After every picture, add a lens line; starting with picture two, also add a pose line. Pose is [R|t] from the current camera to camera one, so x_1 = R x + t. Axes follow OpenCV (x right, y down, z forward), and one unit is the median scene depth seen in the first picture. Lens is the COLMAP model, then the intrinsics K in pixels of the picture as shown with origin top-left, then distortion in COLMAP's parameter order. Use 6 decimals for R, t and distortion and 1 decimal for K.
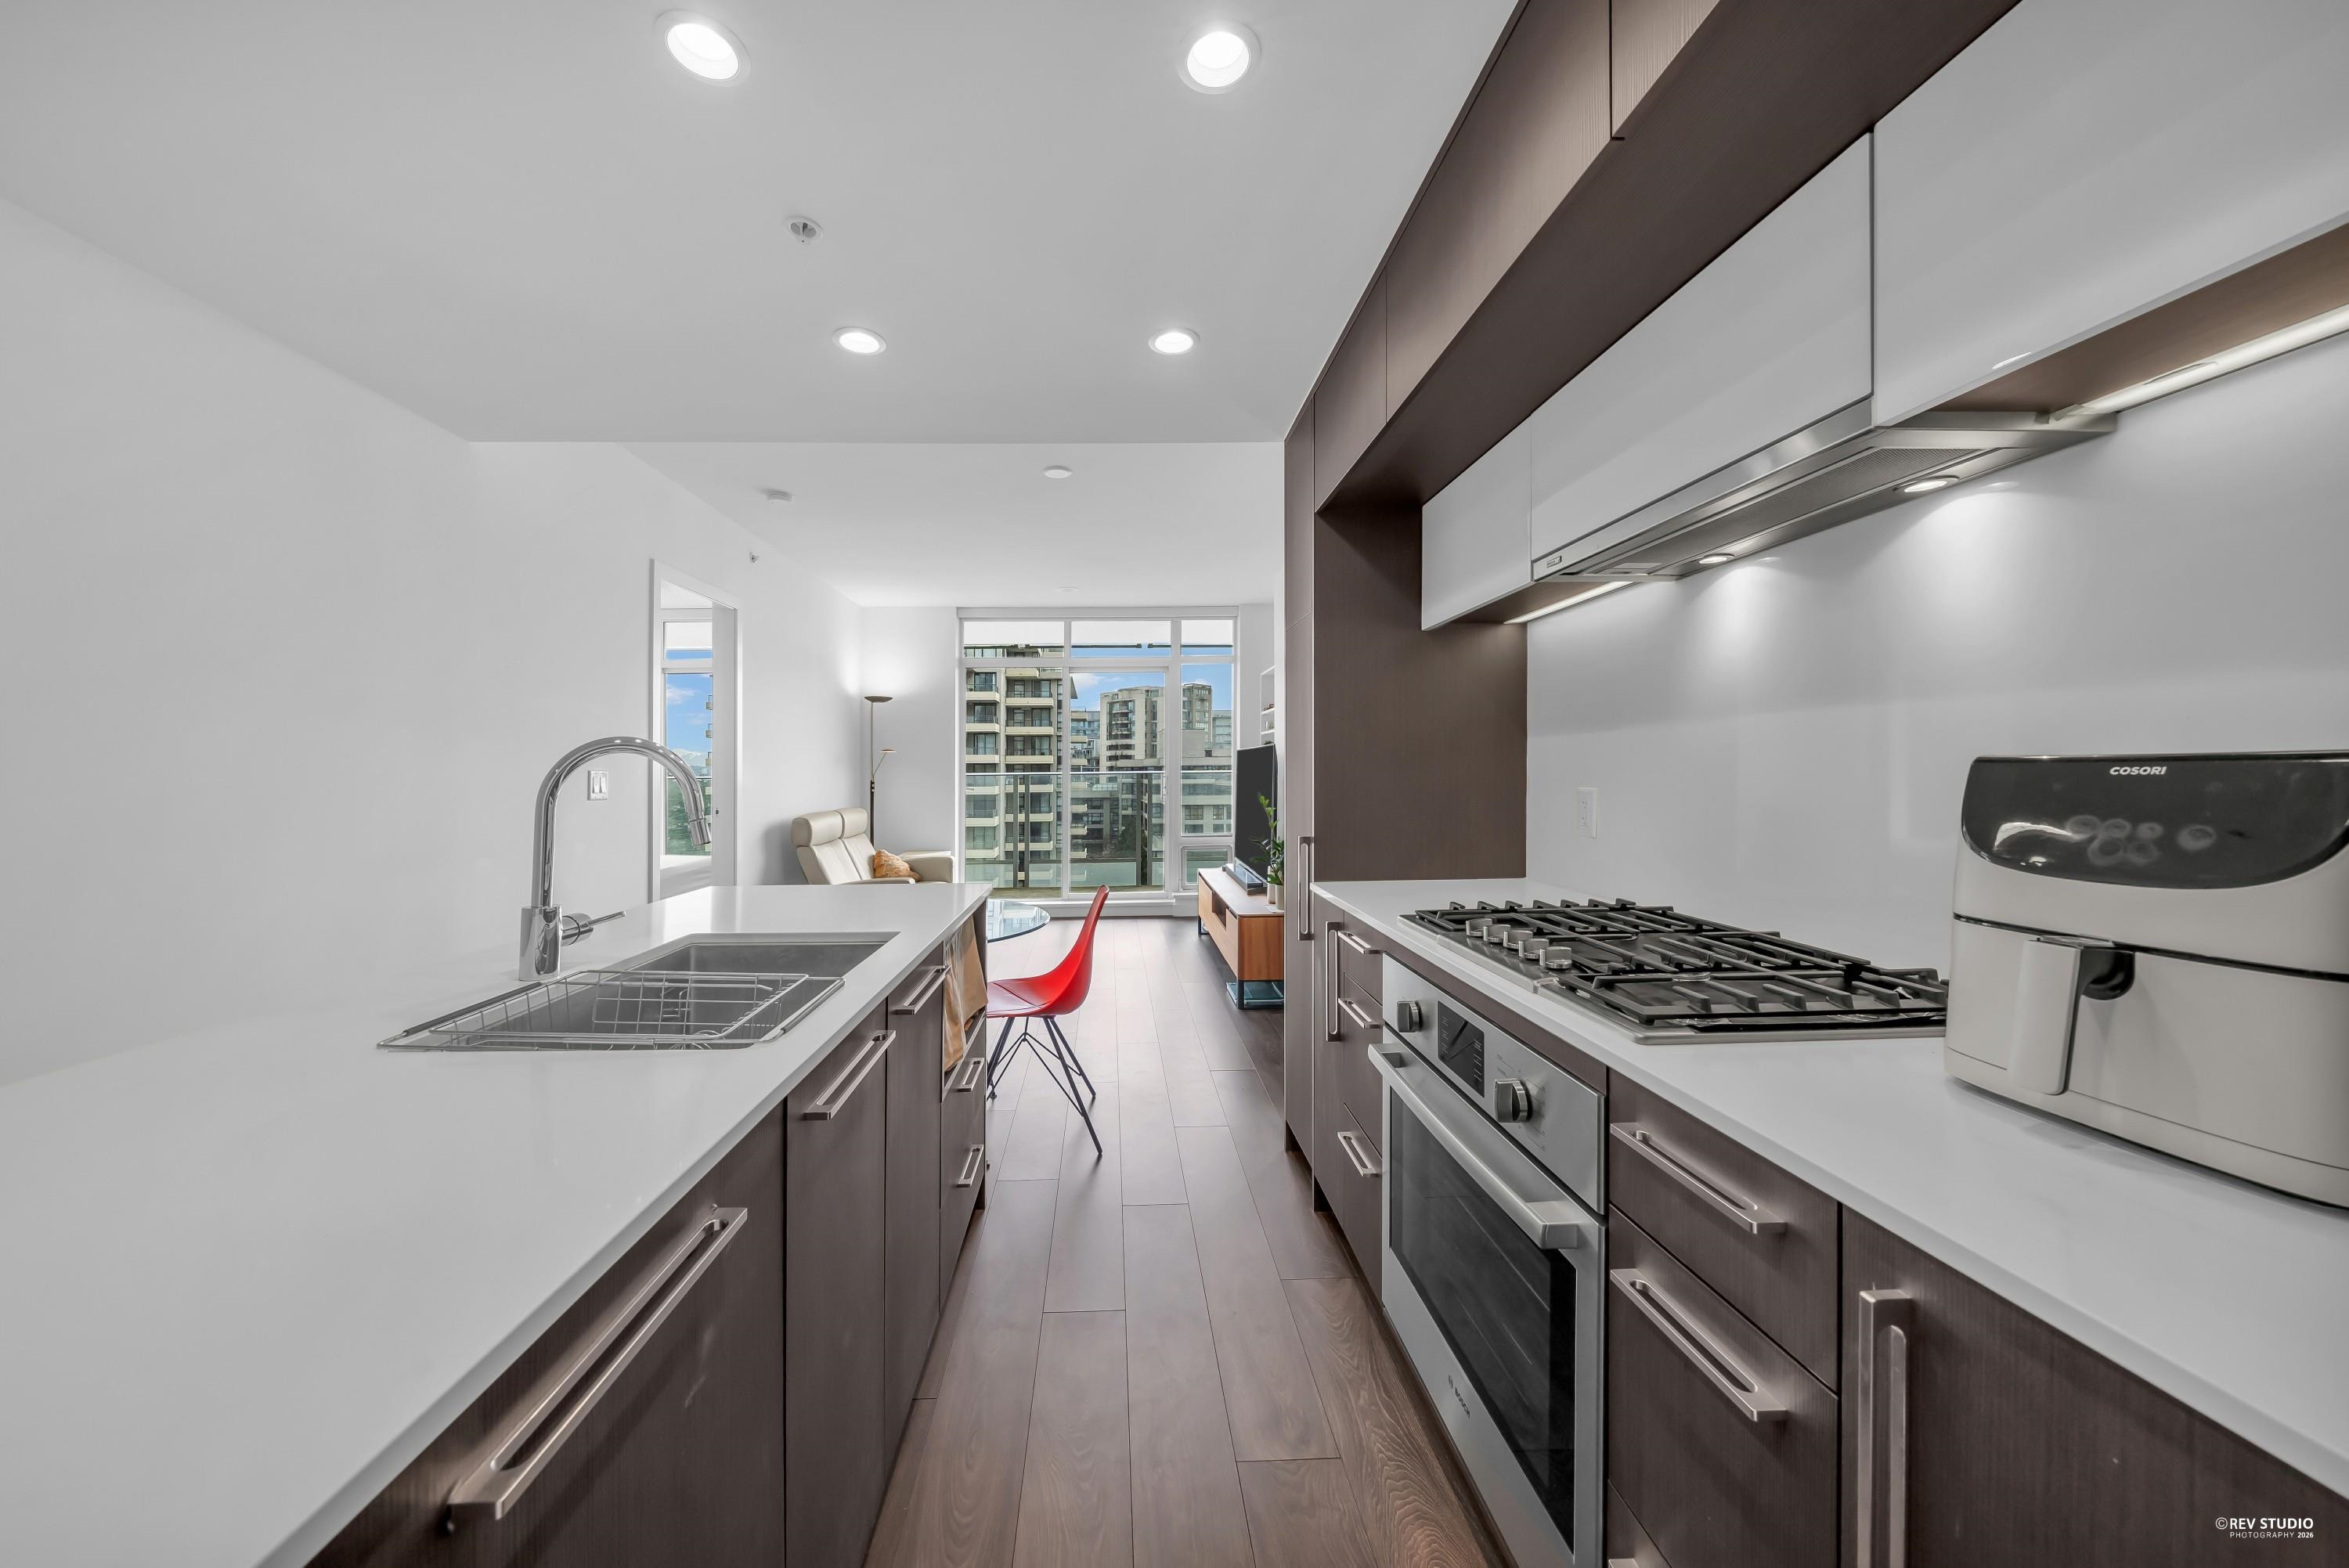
lens RADIAL K [[825.3, 0, 1168.0], [0, 825.3, 773.0], [0, 0, 1]] dist [0.000333, 0.000038]
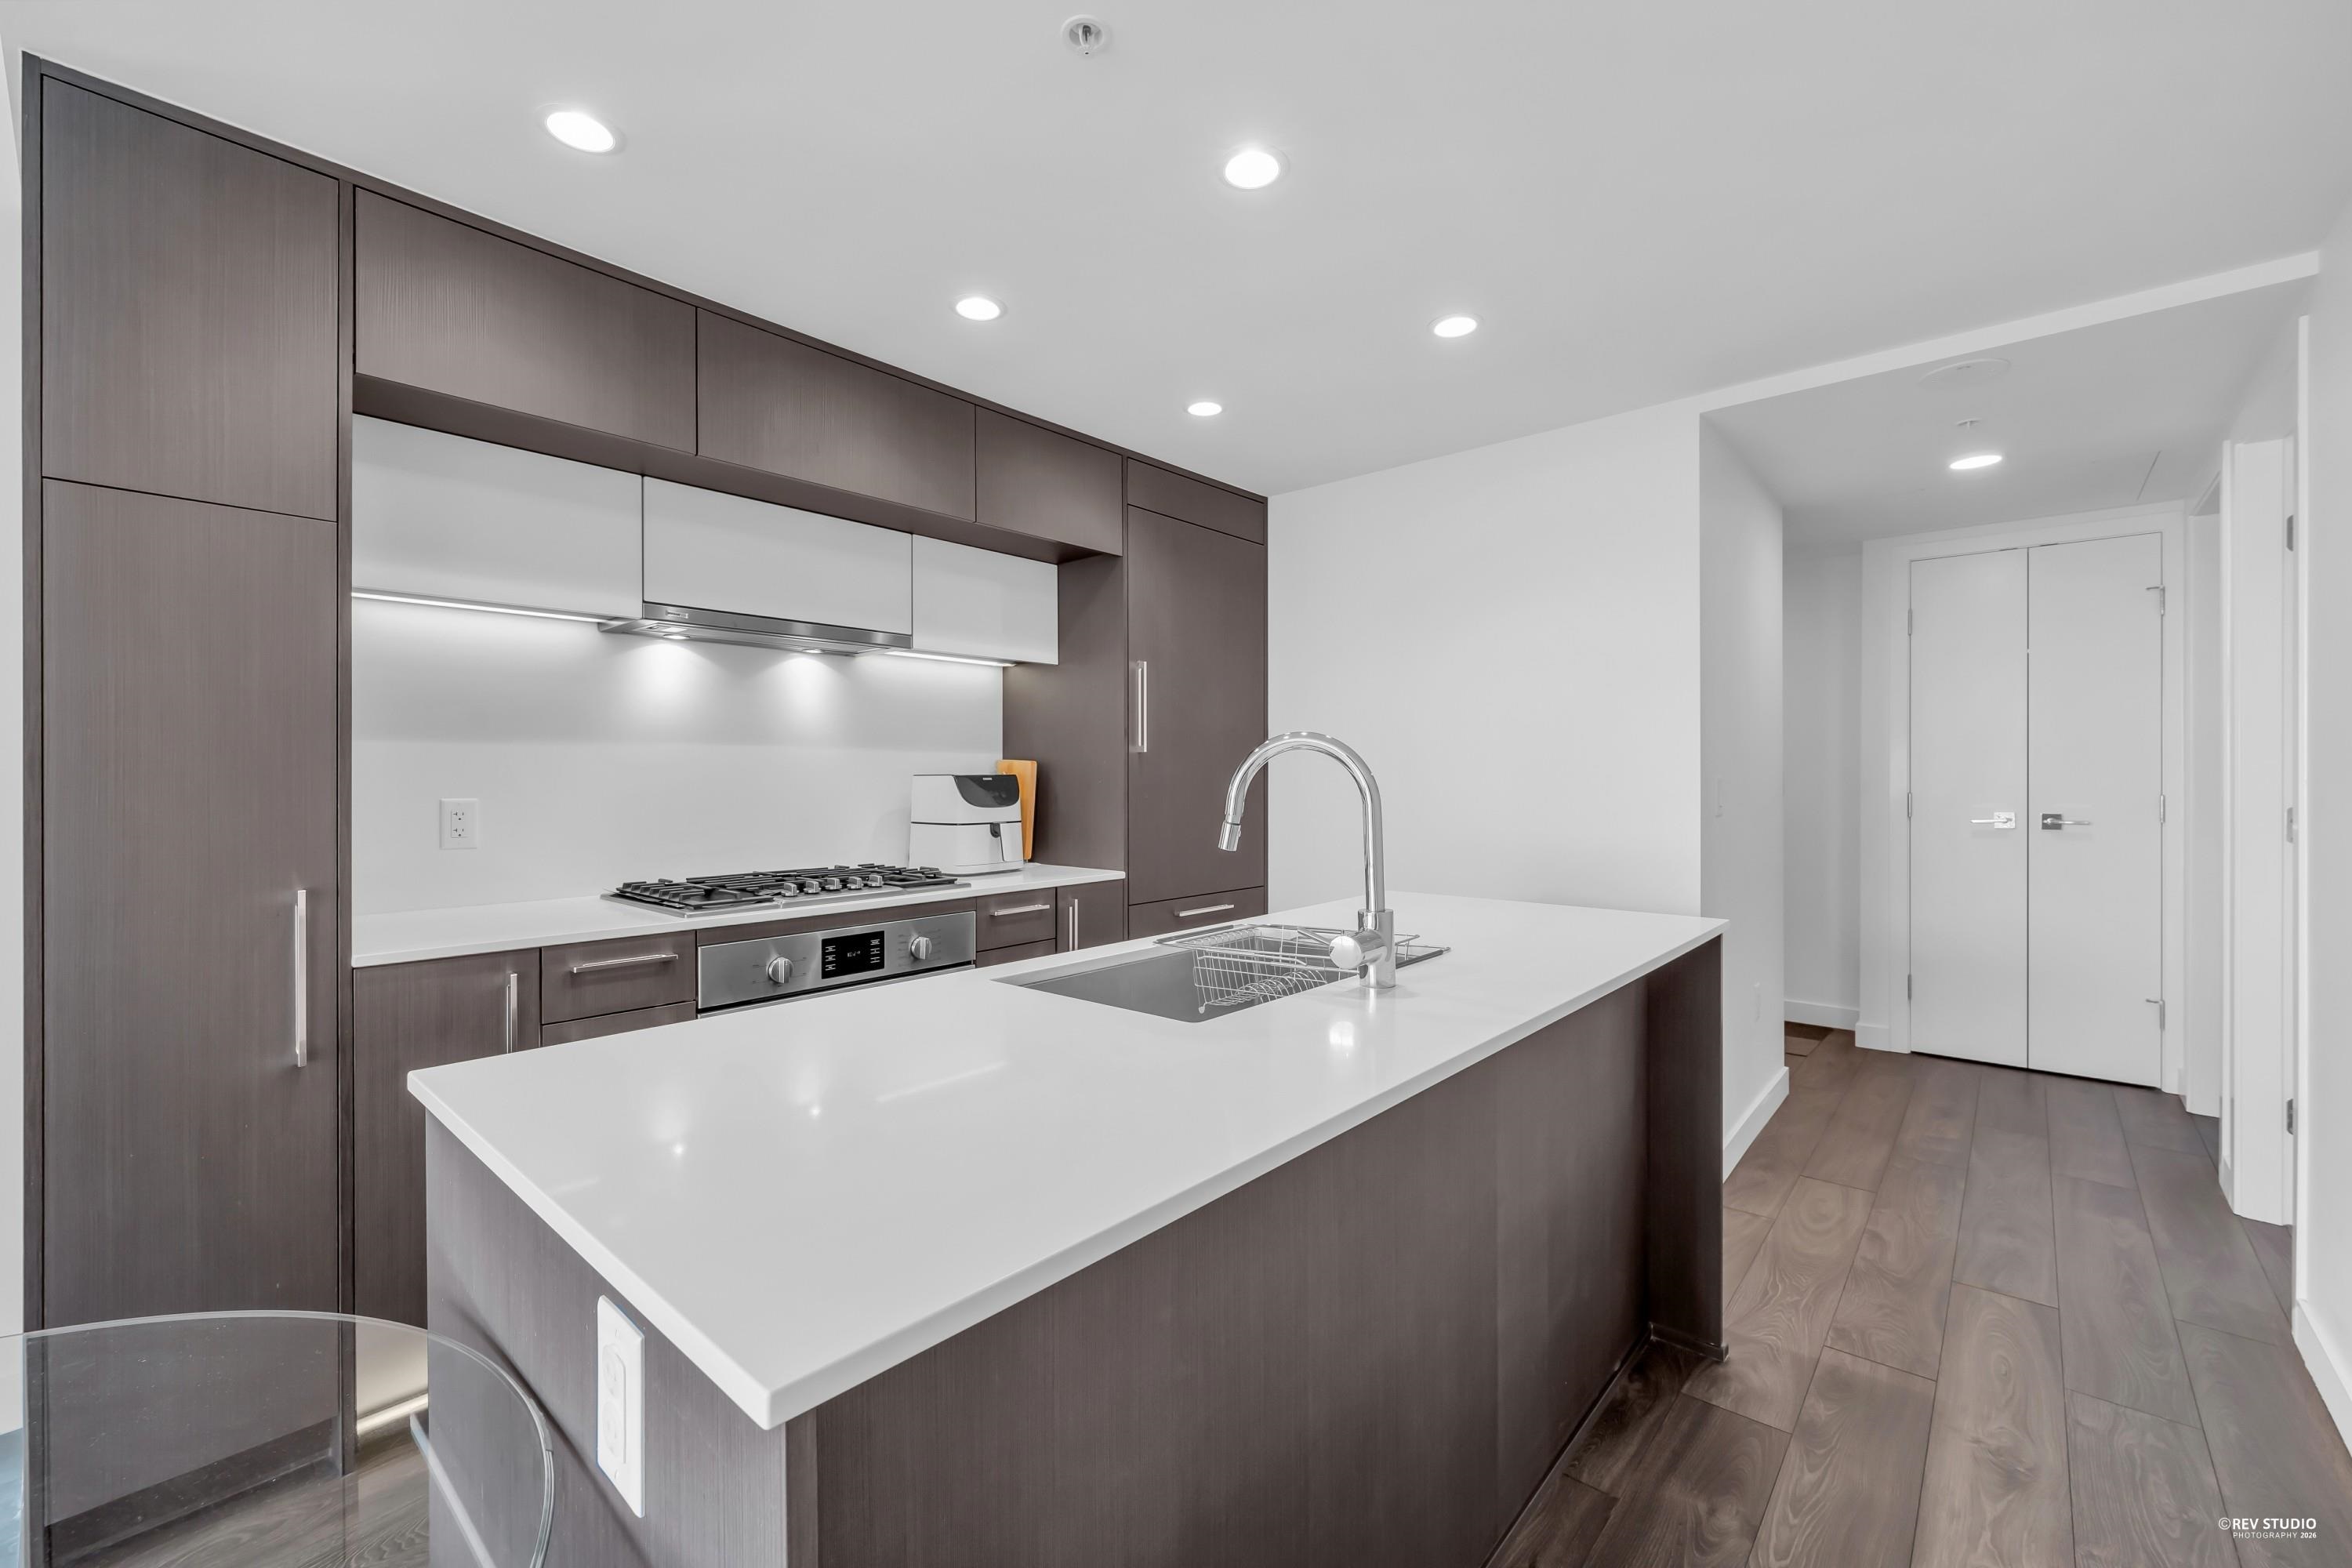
lens RADIAL K [[959.1, 0, 1176.0], [0, 959.1, 784.0], [0, 0, 1]] dist [-0.011262, 0.000206]
pose [[-0.731324, 0.006520, 0.681999, -0.388525], [0.008149, 0.999966, -0.000822, 0.004252], [-0.681982, 0.004957, -0.731352, 0.555630]]
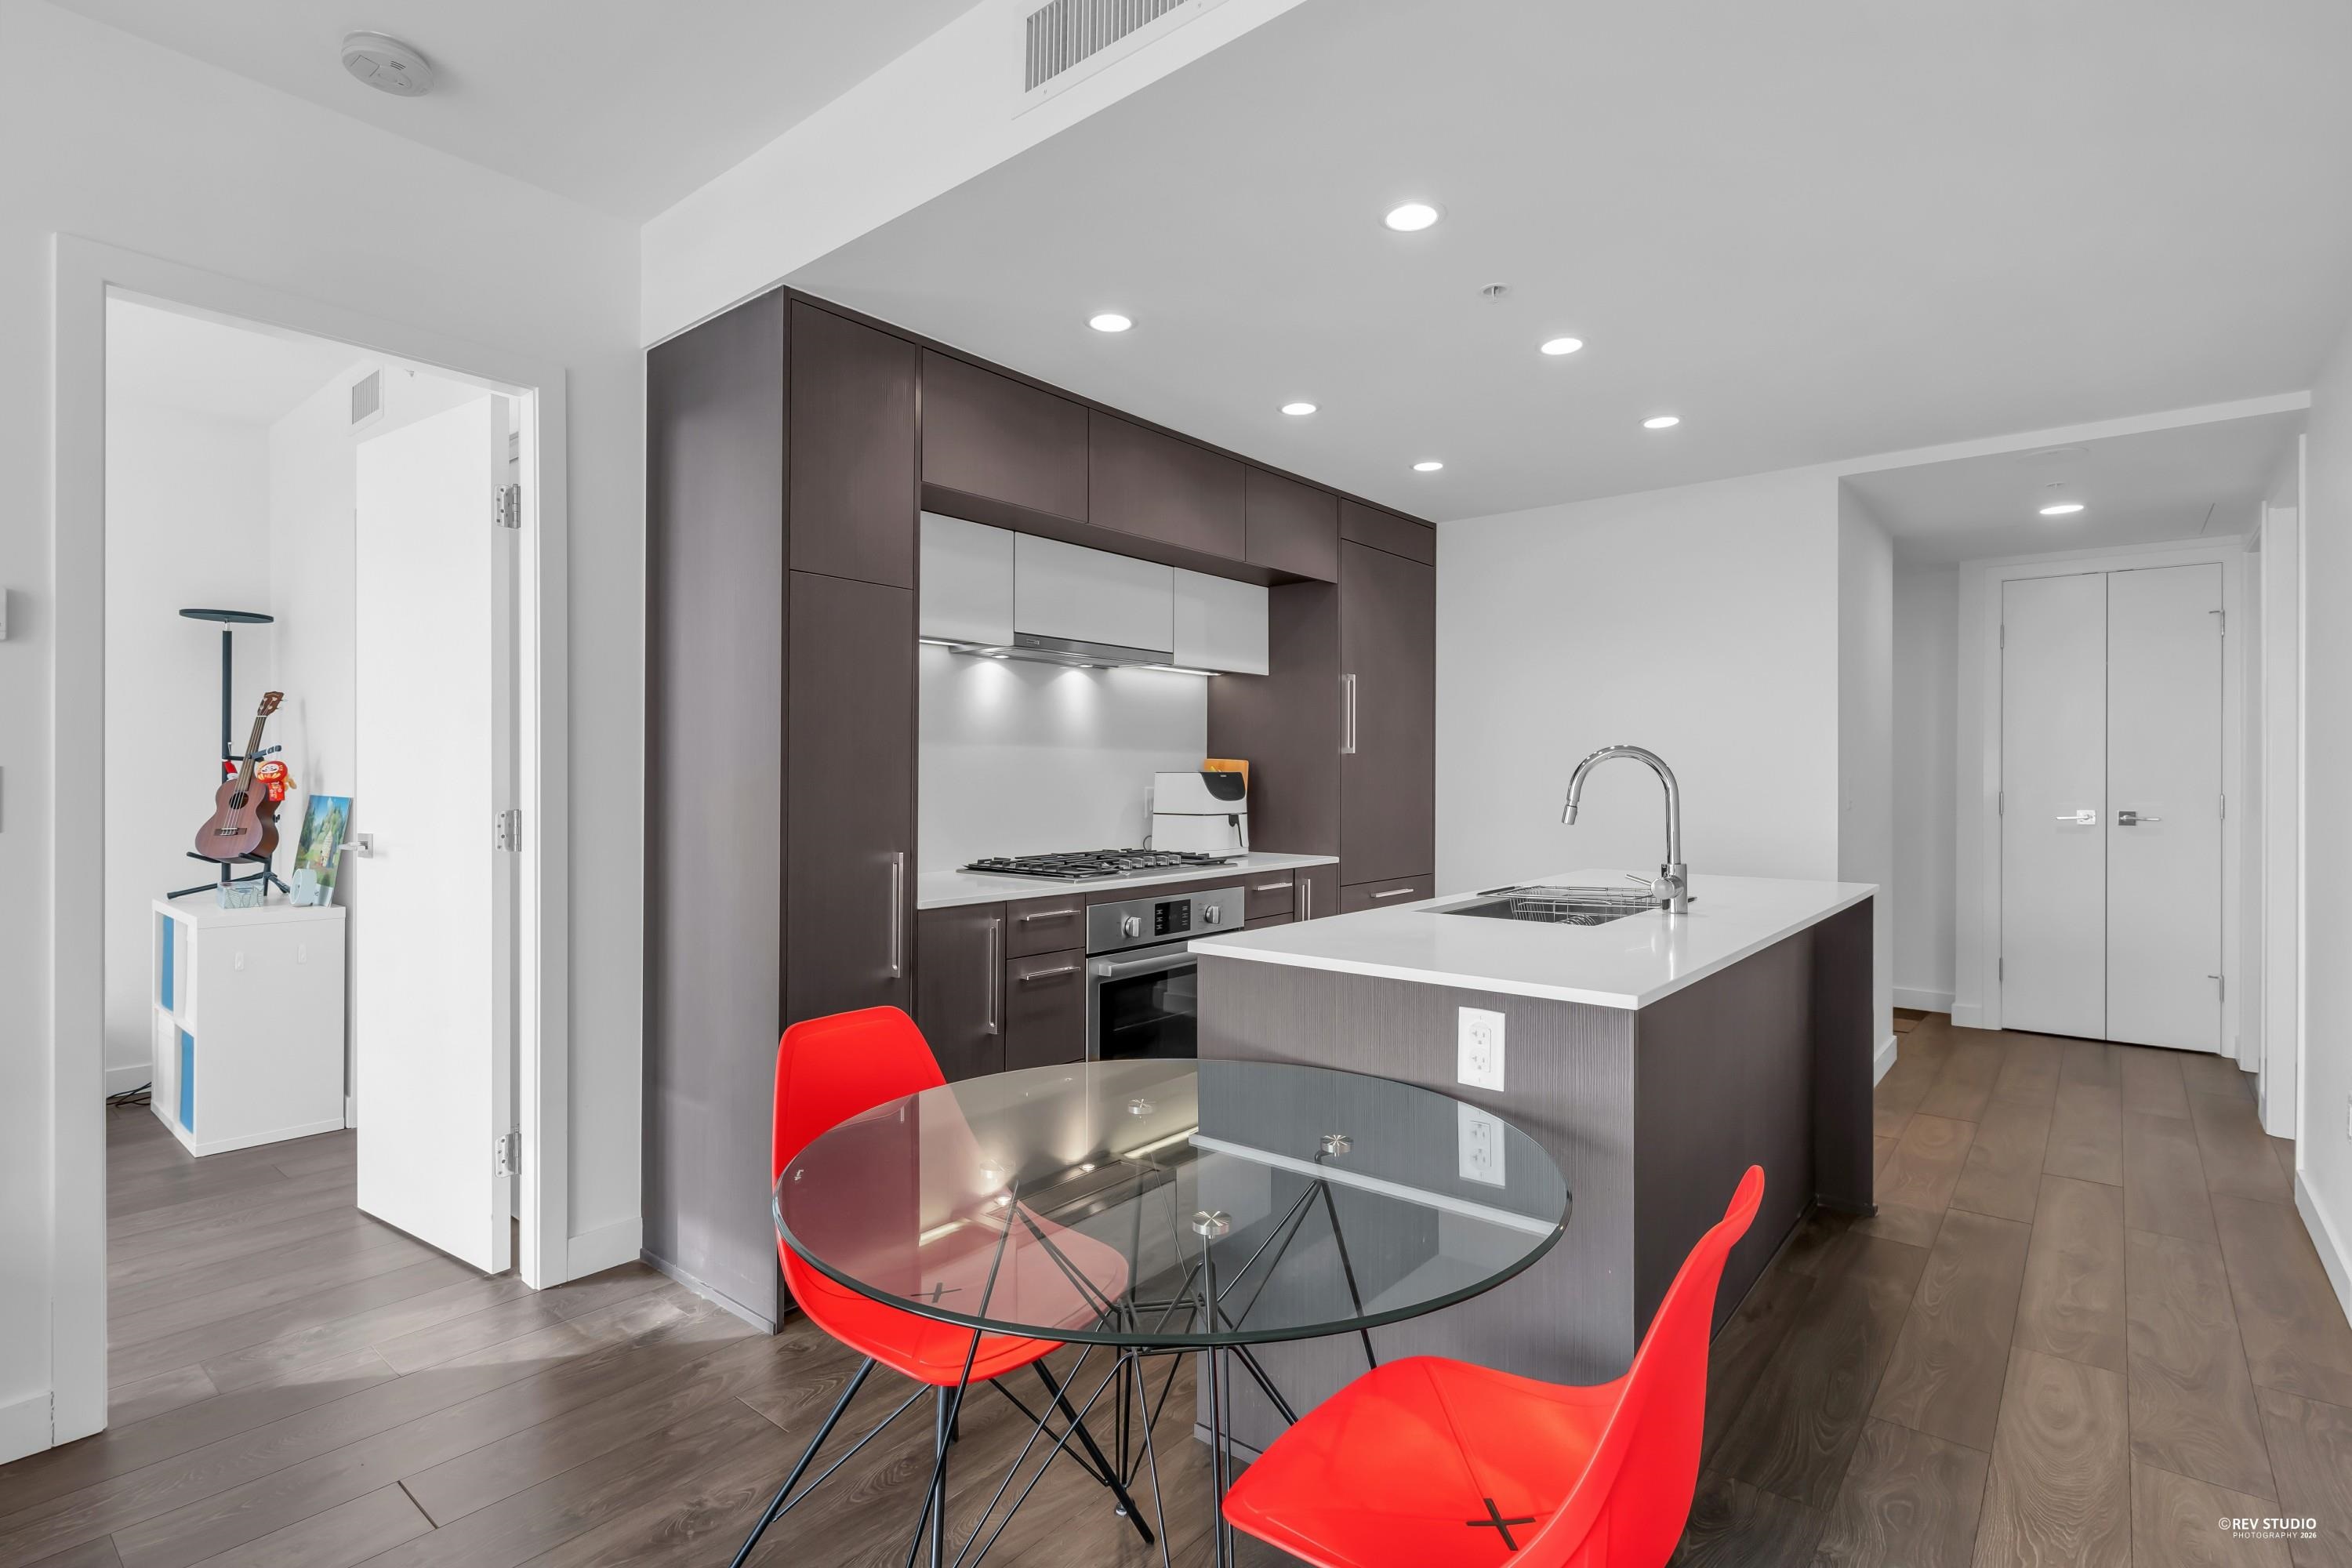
lens RADIAL K [[1119.6, 0, 1149.9], [0, 1119.6, 780.6], [0, 0, 1]] dist [-0.021692, 0.000854]
pose [[-0.737923, 0.005004, 0.674867, -0.403170], [0.004042, 0.999987, -0.002995, 0.005265], [-0.674873, 0.000518, -0.737933, 0.866381]]
